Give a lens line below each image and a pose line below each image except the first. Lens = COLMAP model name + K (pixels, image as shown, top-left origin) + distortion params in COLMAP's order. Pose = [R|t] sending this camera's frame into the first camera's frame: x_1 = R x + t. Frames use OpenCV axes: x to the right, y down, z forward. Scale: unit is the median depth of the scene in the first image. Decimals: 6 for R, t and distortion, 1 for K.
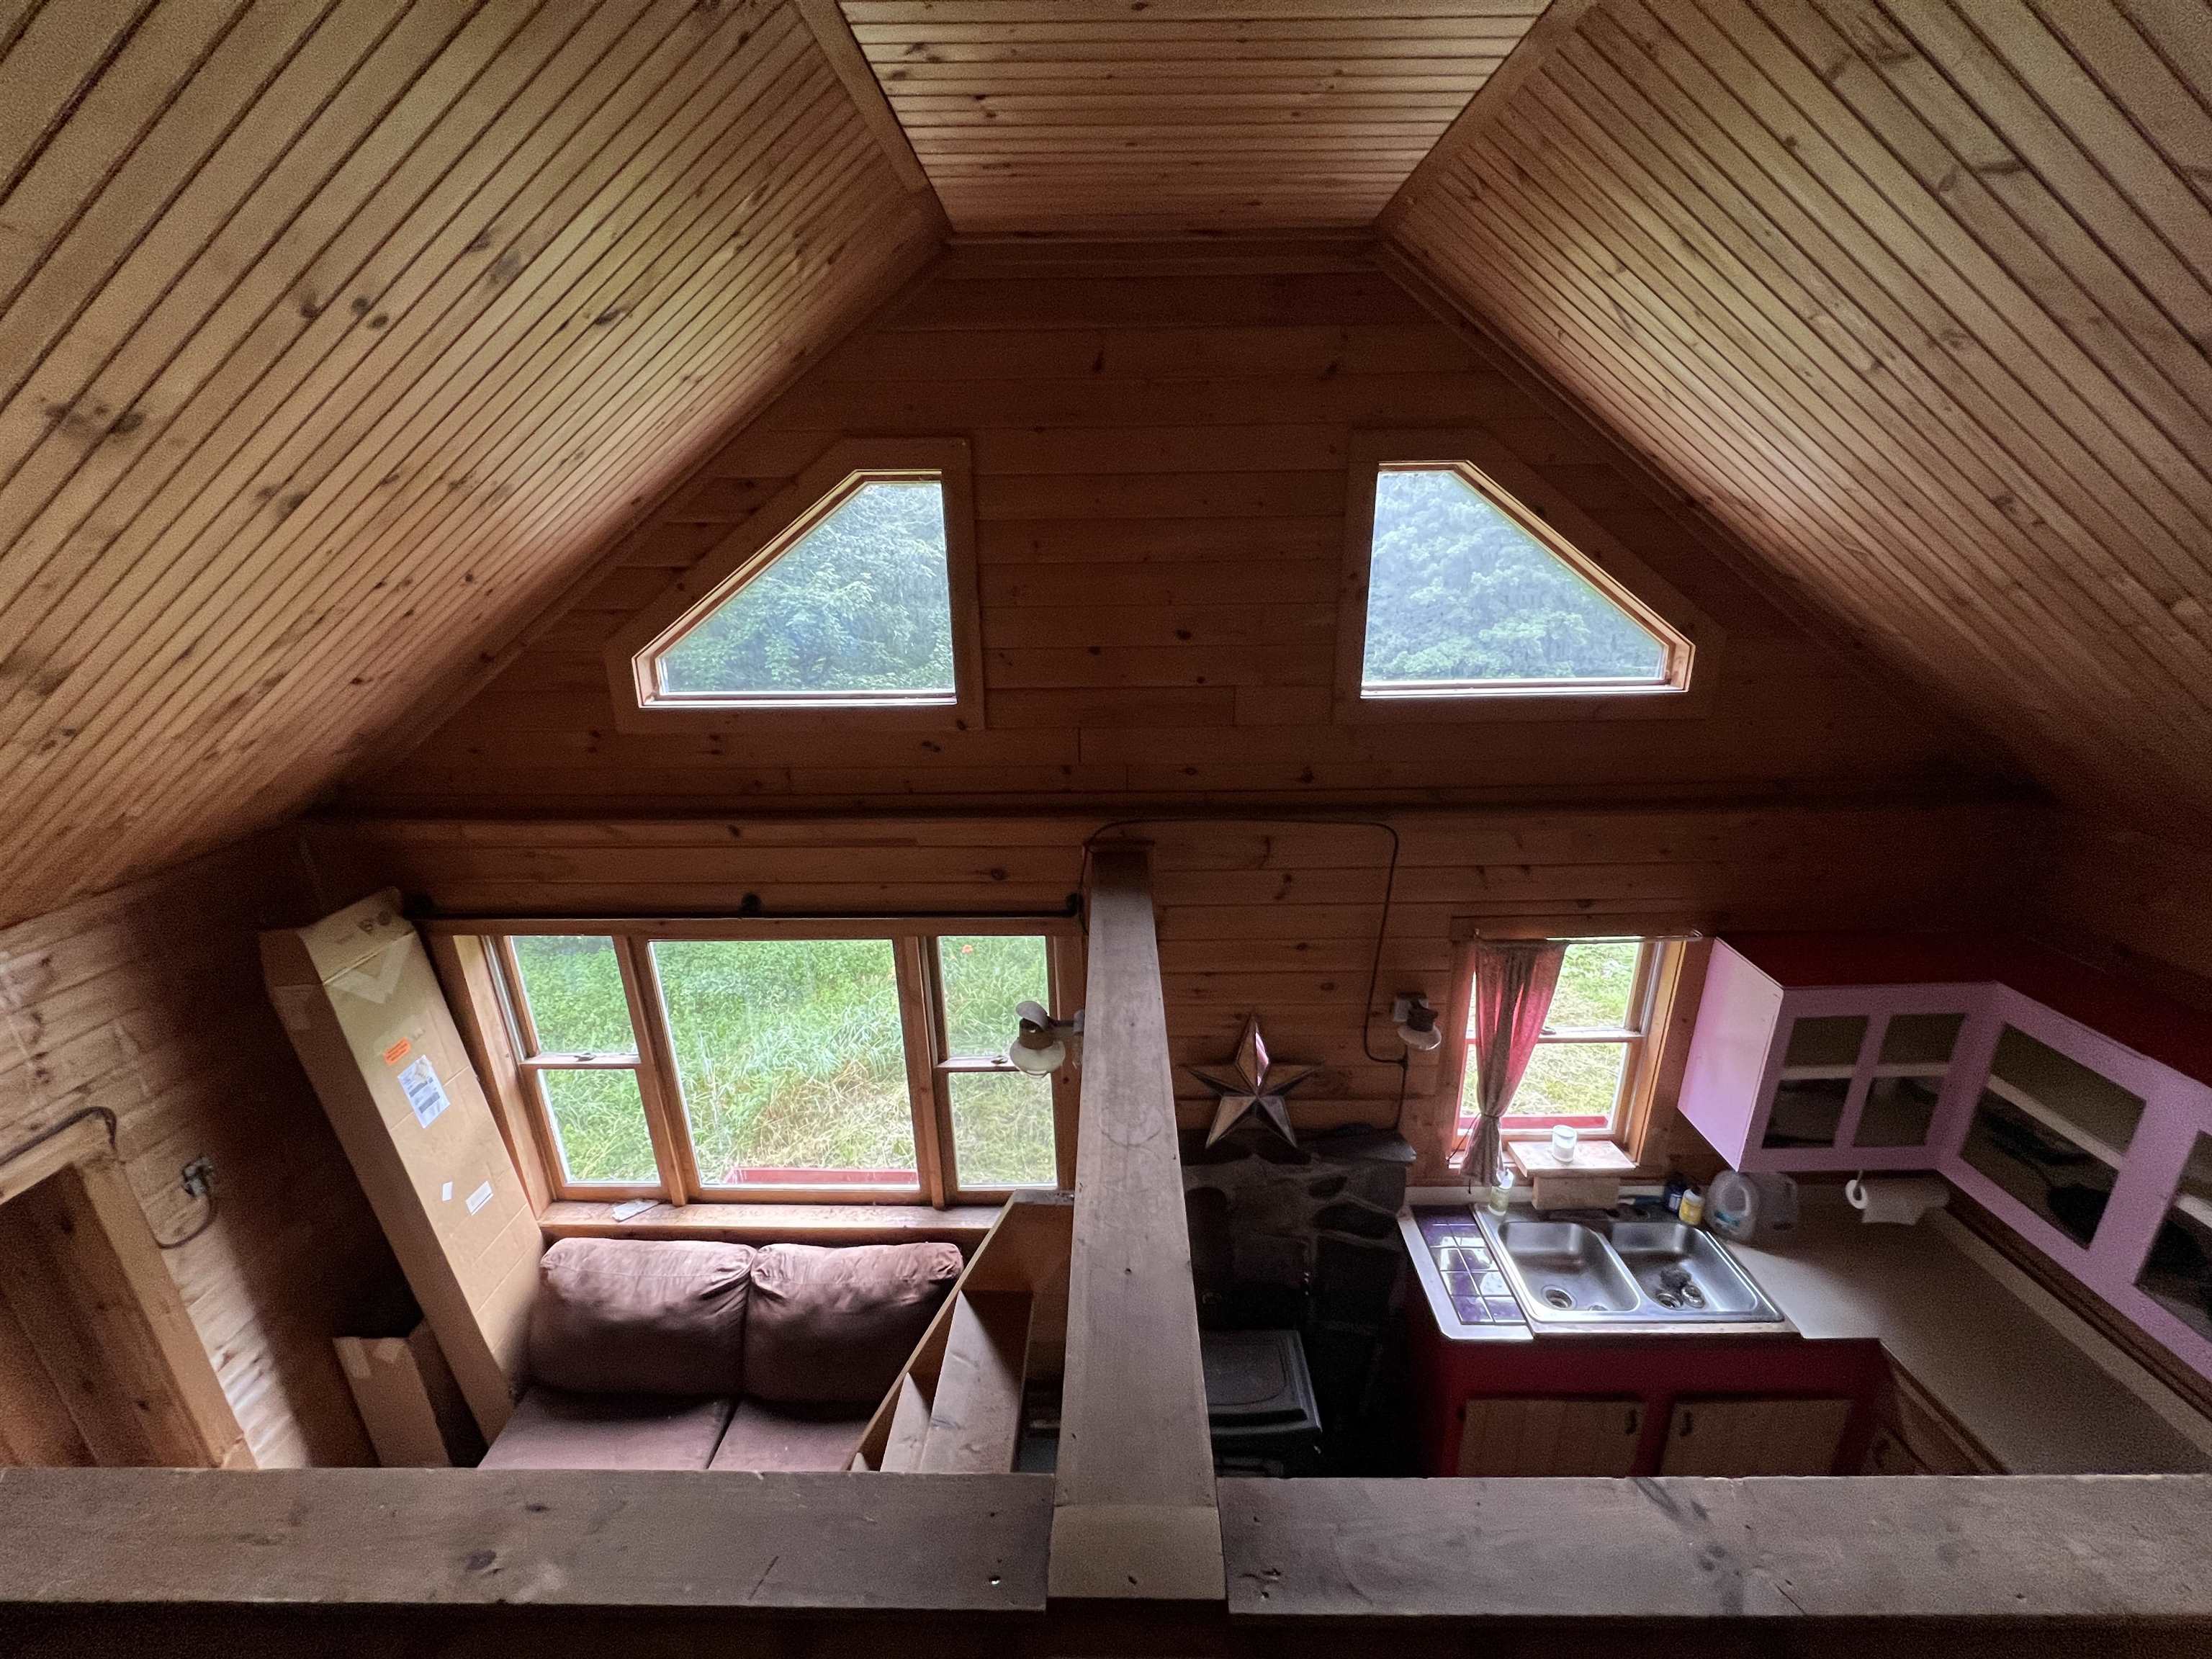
lens RADIAL K [[883.4, 0, 1106.0], [0, 883.4, 829.5], [0, 0, 1]] dist [0.000922, -0.000267]
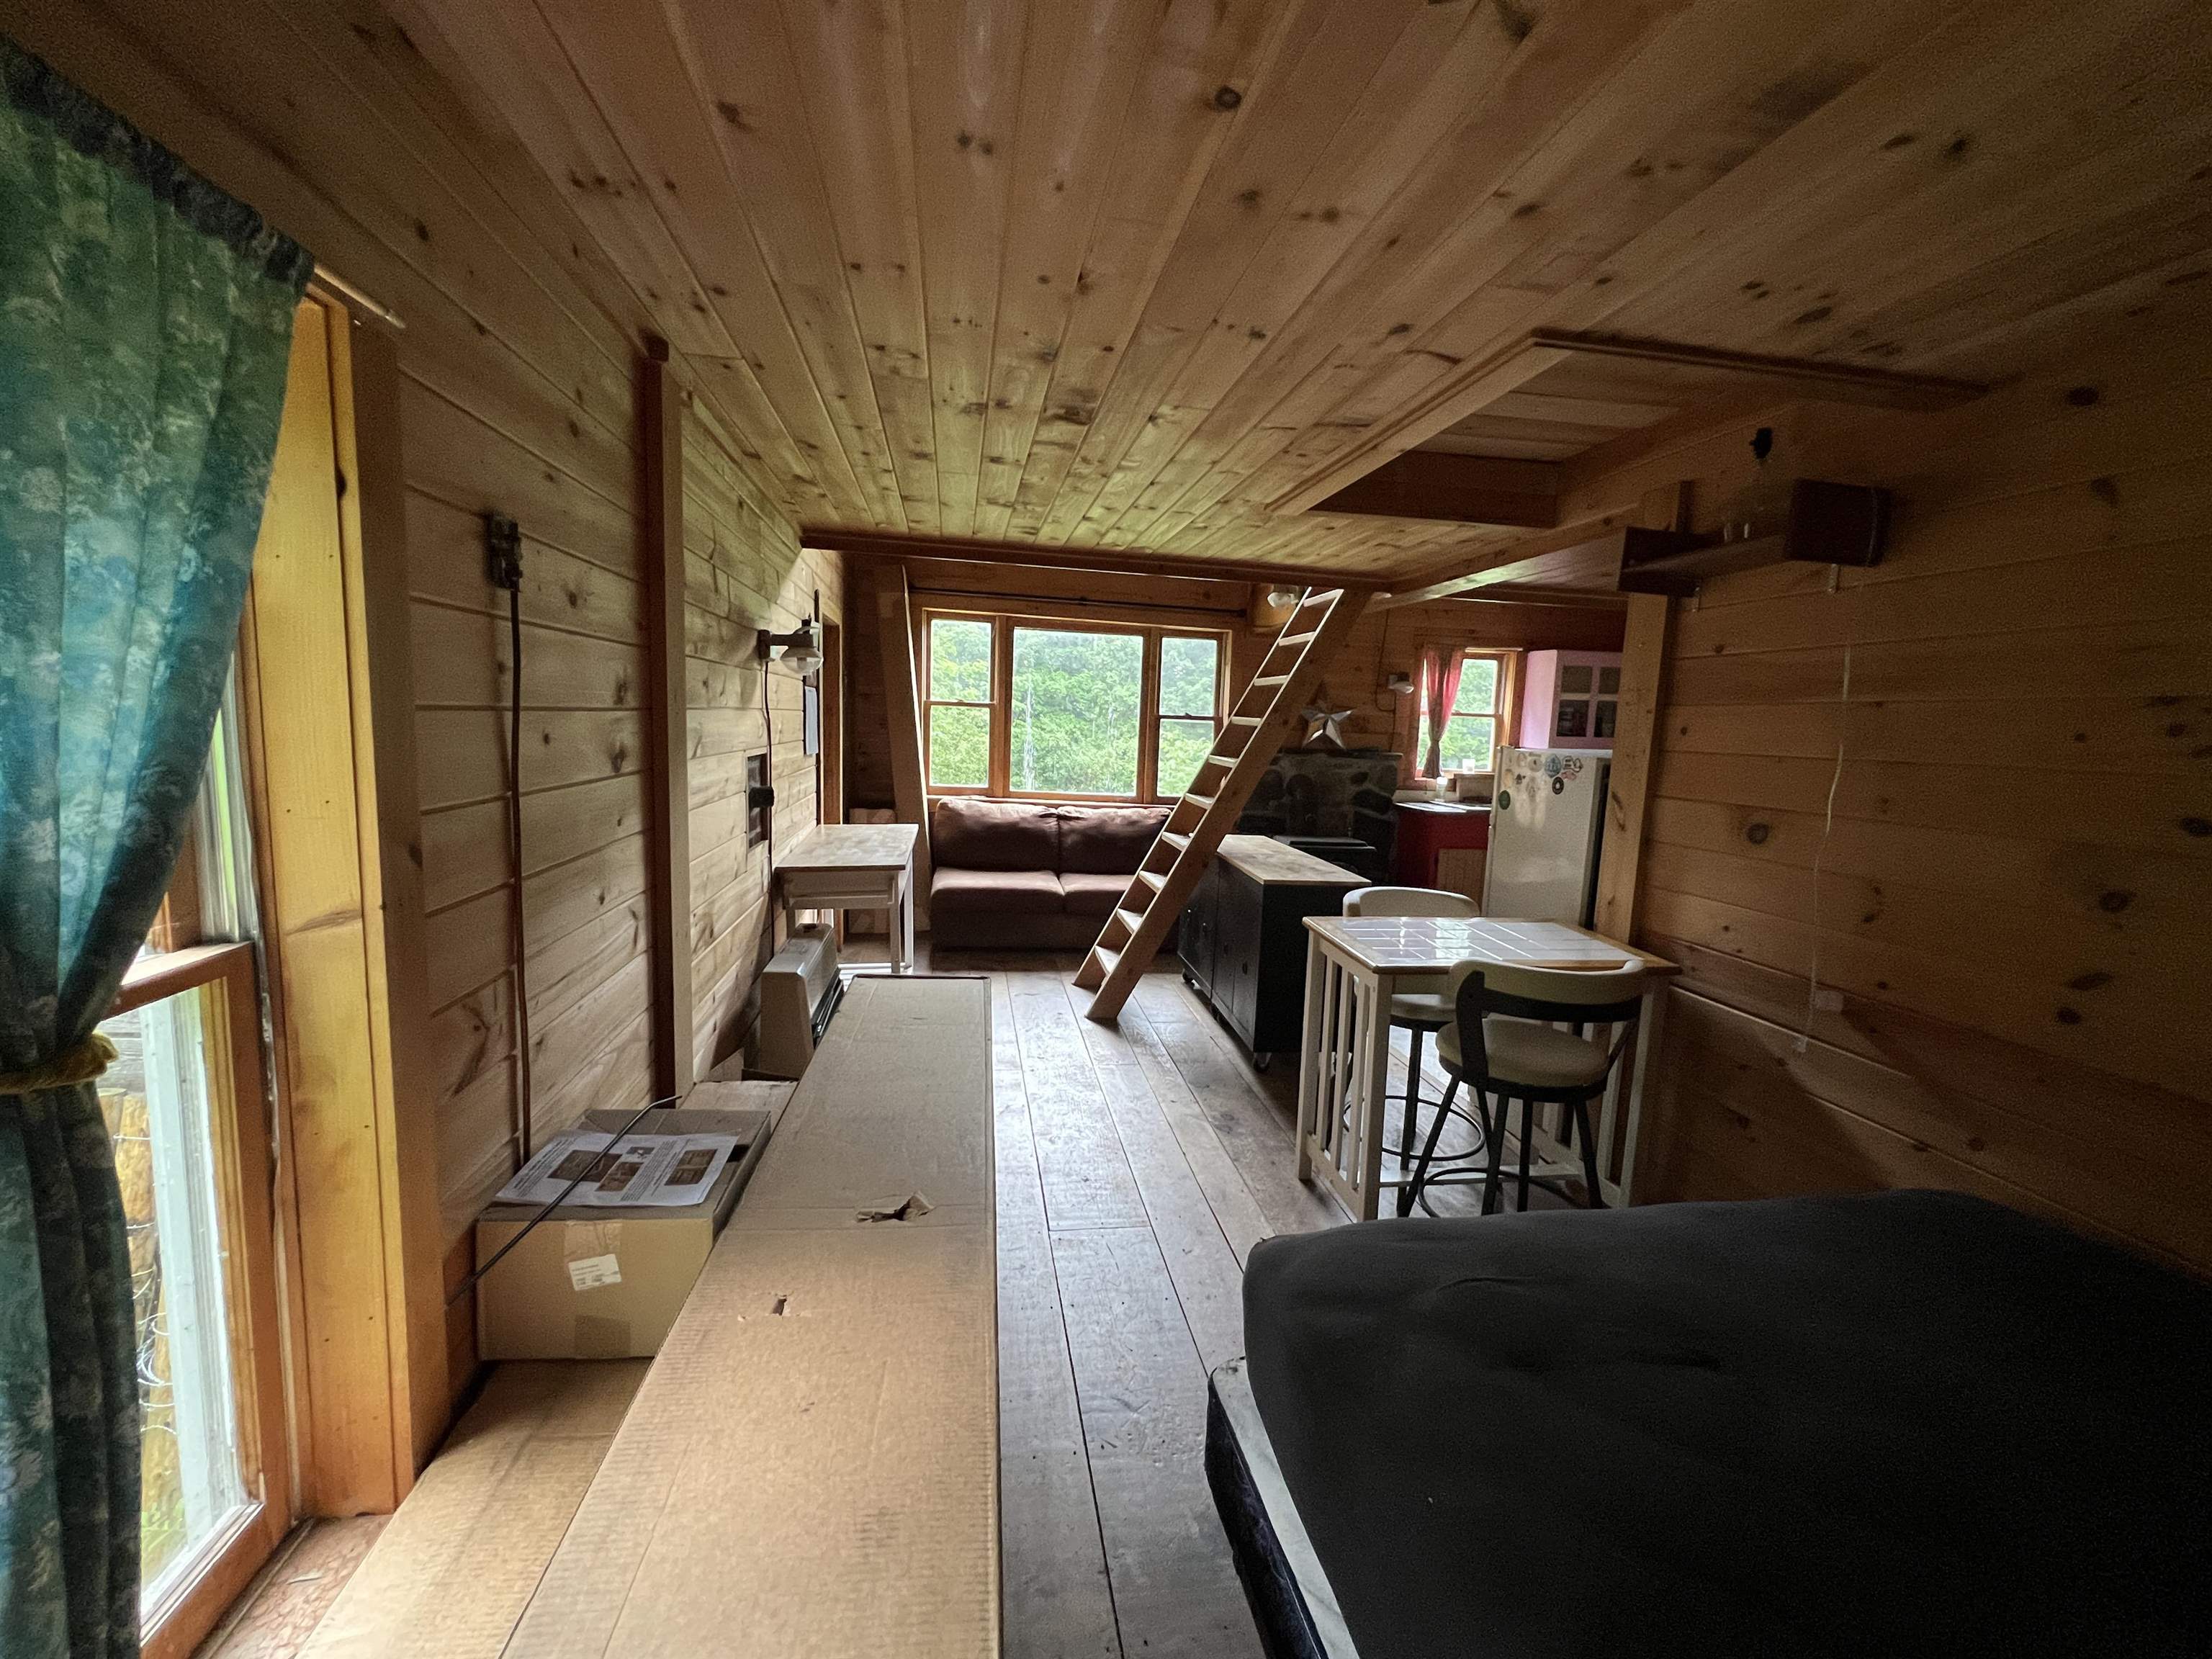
lens RADIAL K [[917.6, 0, 1106.0], [0, 917.6, 829.5], [0, 0, 1]] dist [-0.000881, -0.000203]
pose [[0.984541, 0.037122, 0.171177, -0.648540], [-0.001052, 0.978519, -0.206153, 0.950564], [-0.175153, 0.202786, 0.963431, -0.830366]]
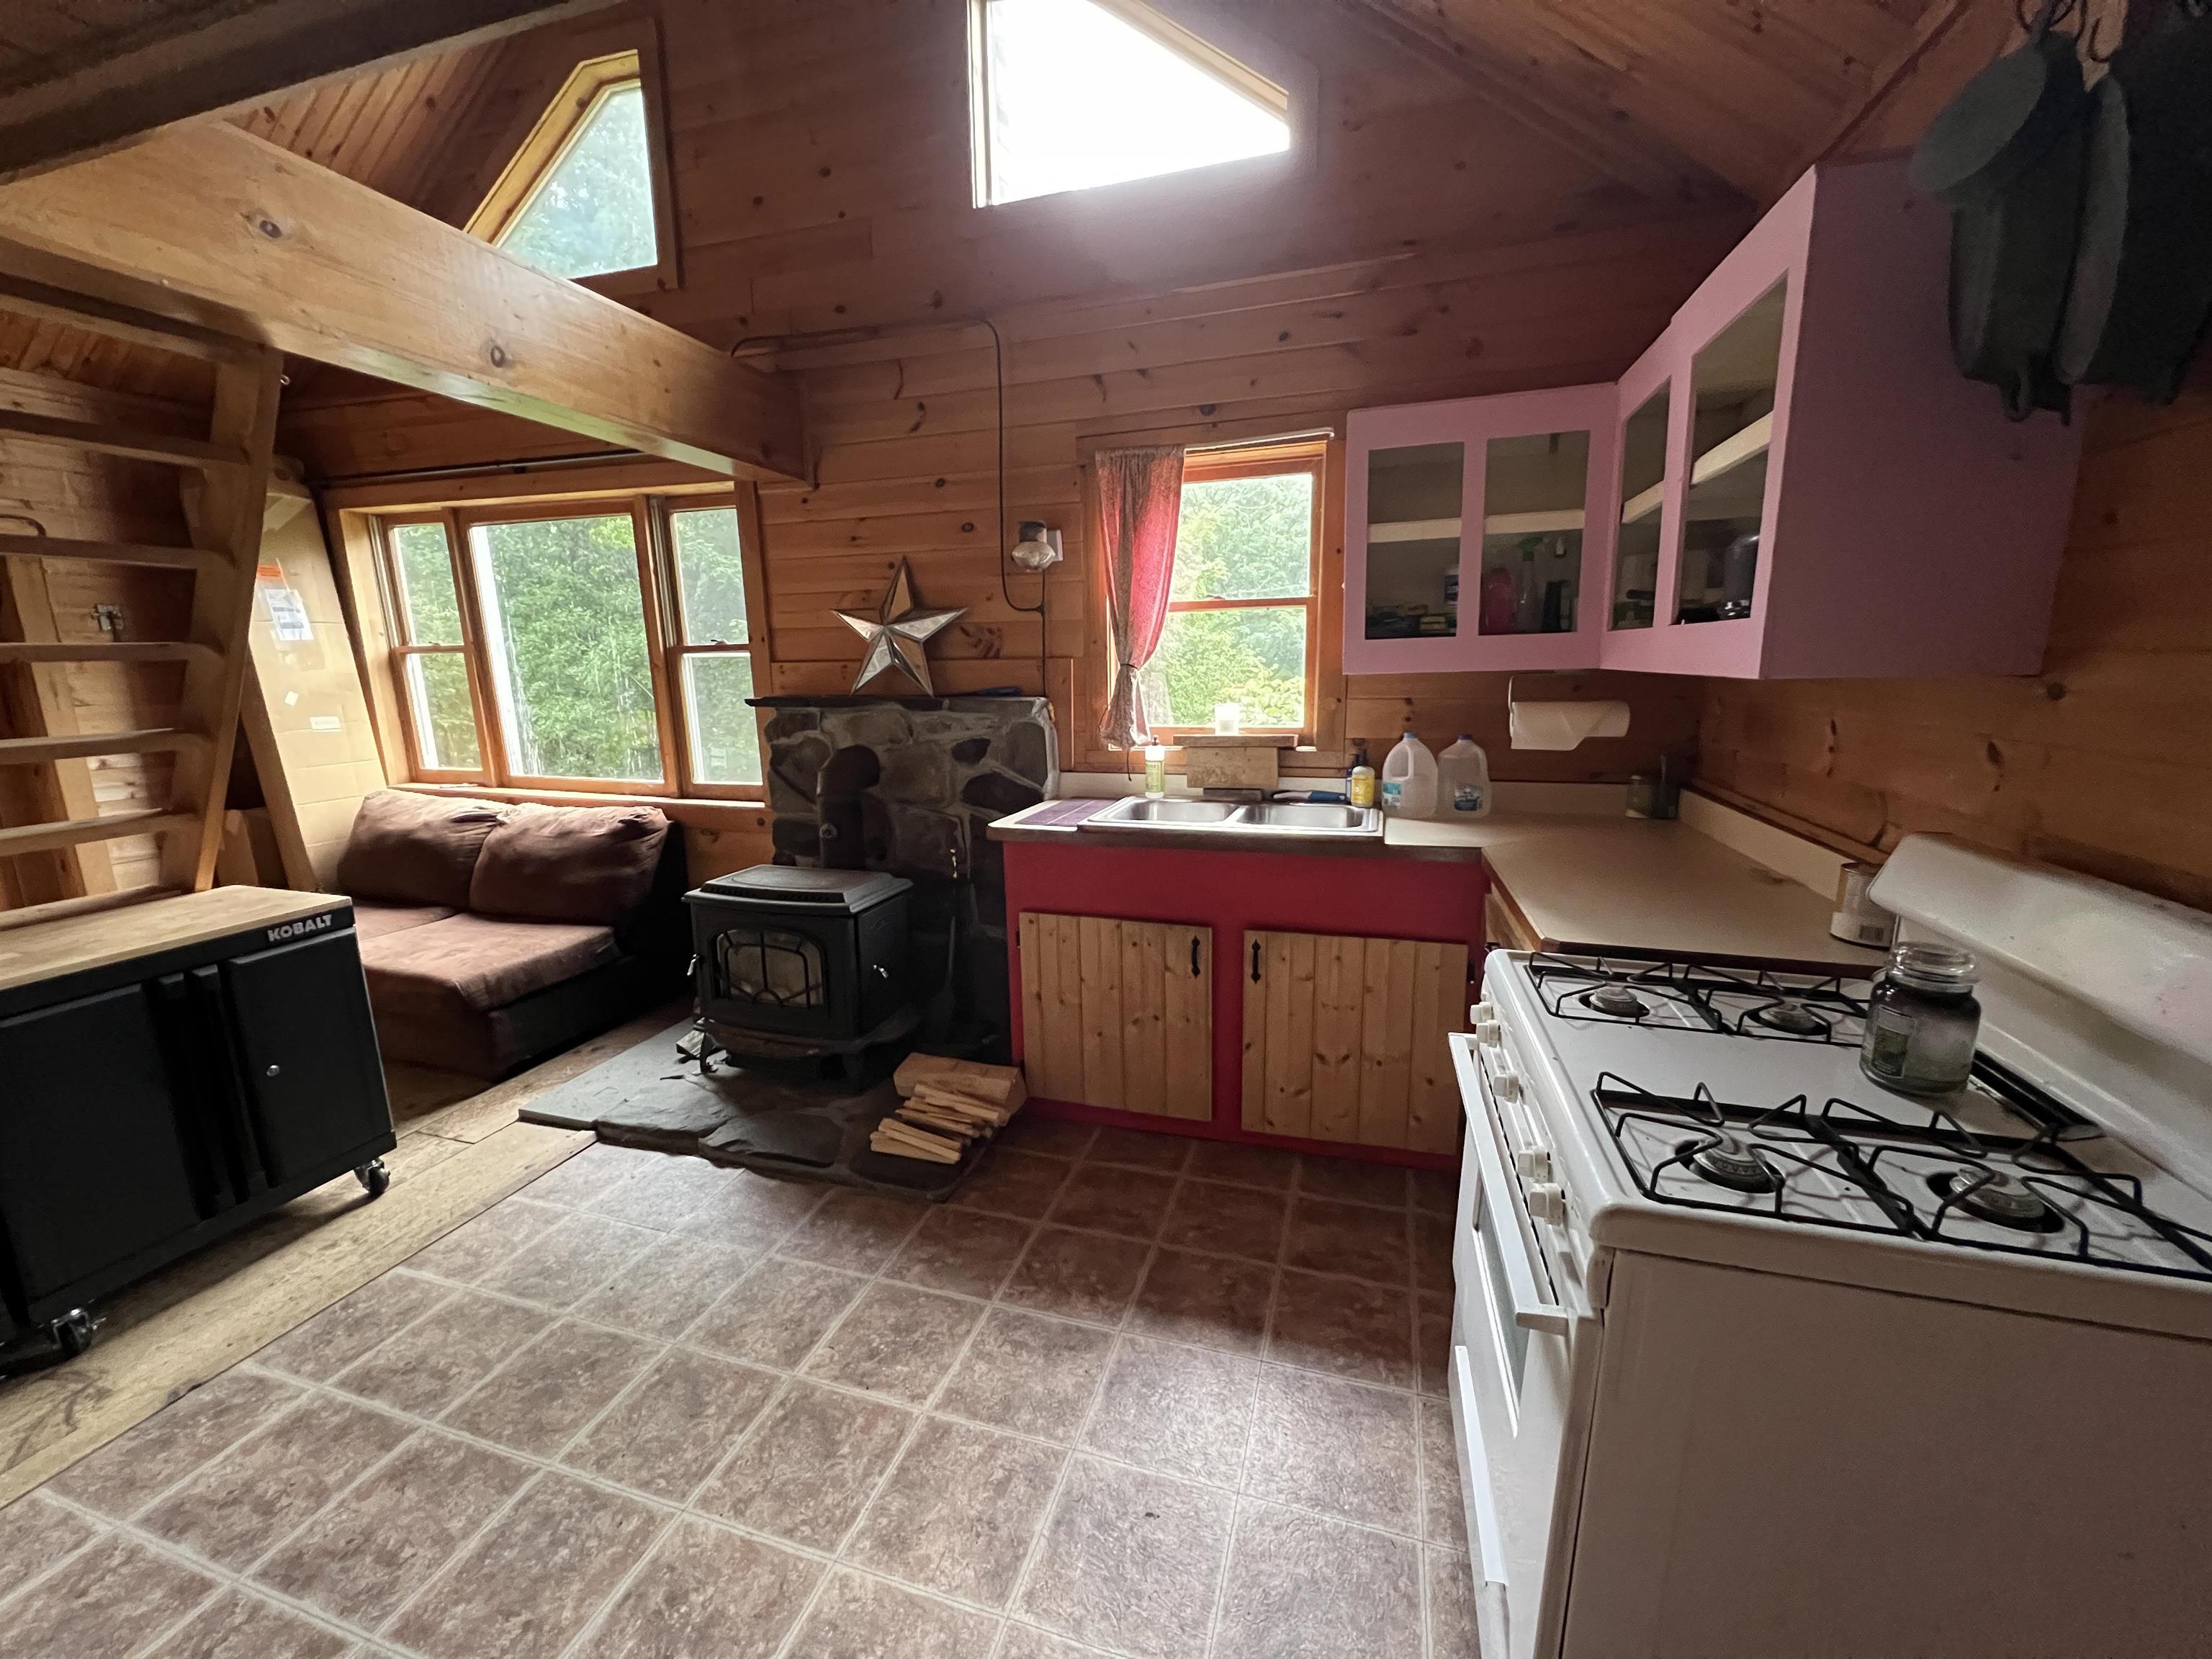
lens RADIAL K [[884.6, 0, 1106.0], [0, 884.6, 829.5], [0, 0, 1]] dist [-0.002350, 0.001430]
pose [[0.959431, 0.055250, -0.276477, 0.679818], [-0.090713, 0.988961, -0.117165, 0.604053], [0.266952, 0.137492, 0.953852, 0.134493]]
